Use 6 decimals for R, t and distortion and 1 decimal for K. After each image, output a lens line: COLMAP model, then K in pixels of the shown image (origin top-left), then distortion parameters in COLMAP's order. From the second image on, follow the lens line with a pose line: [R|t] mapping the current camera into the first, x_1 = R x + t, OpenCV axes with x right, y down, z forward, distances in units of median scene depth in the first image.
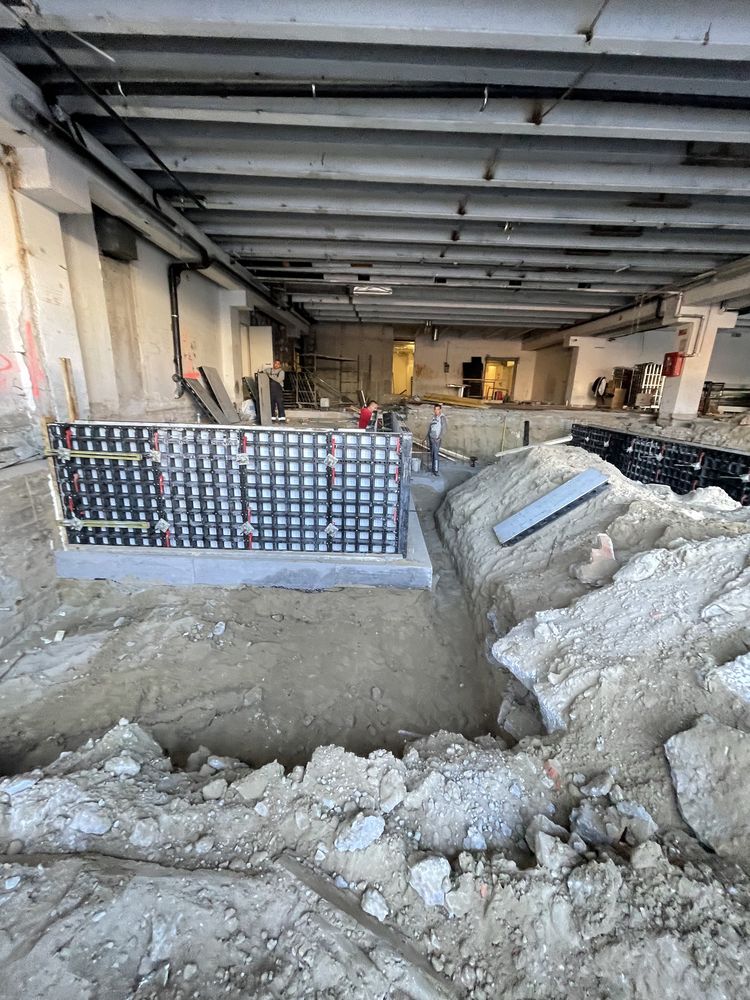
lens RADIAL K [[399.1, 0, 375.0], [0, 399.1, 500.0], [0, 0, 1]] dist [0.011646, 0.000095]
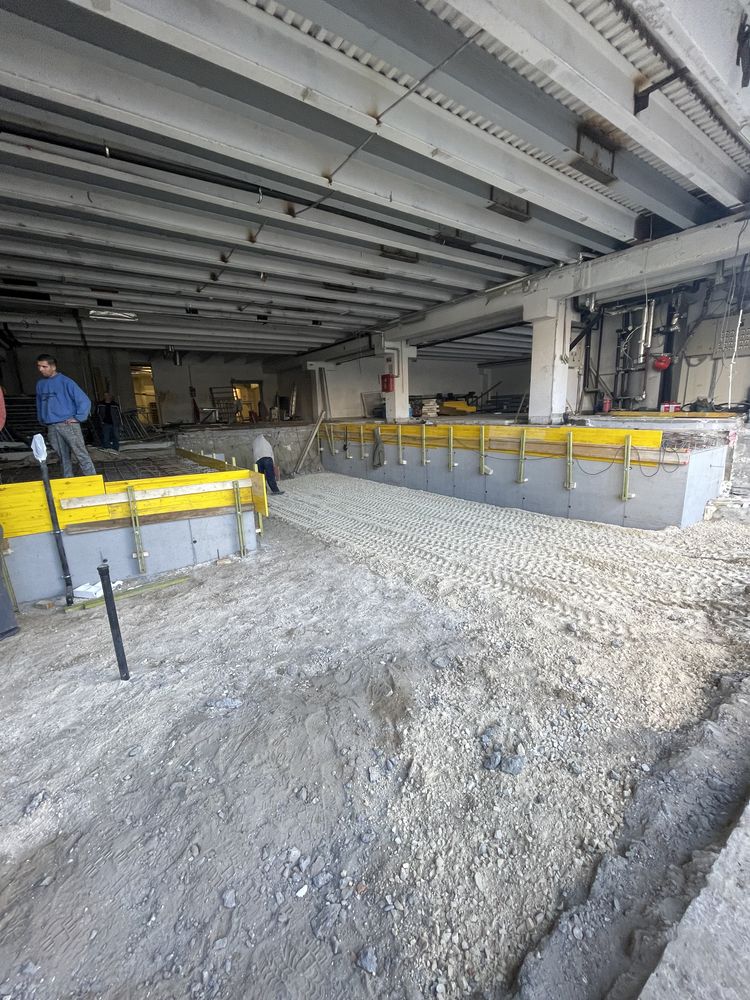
lens RADIAL K [[414.7, 0, 375.0], [0, 414.7, 500.0], [0, 0, 1]] dist [-0.036200, 0.025792]
pose [[0.811374, -0.187571, 0.553615, -0.136679], [0.218743, 0.975731, 0.010000, 0.020264], [-0.542055, 0.112986, 0.832713, -0.081587]]
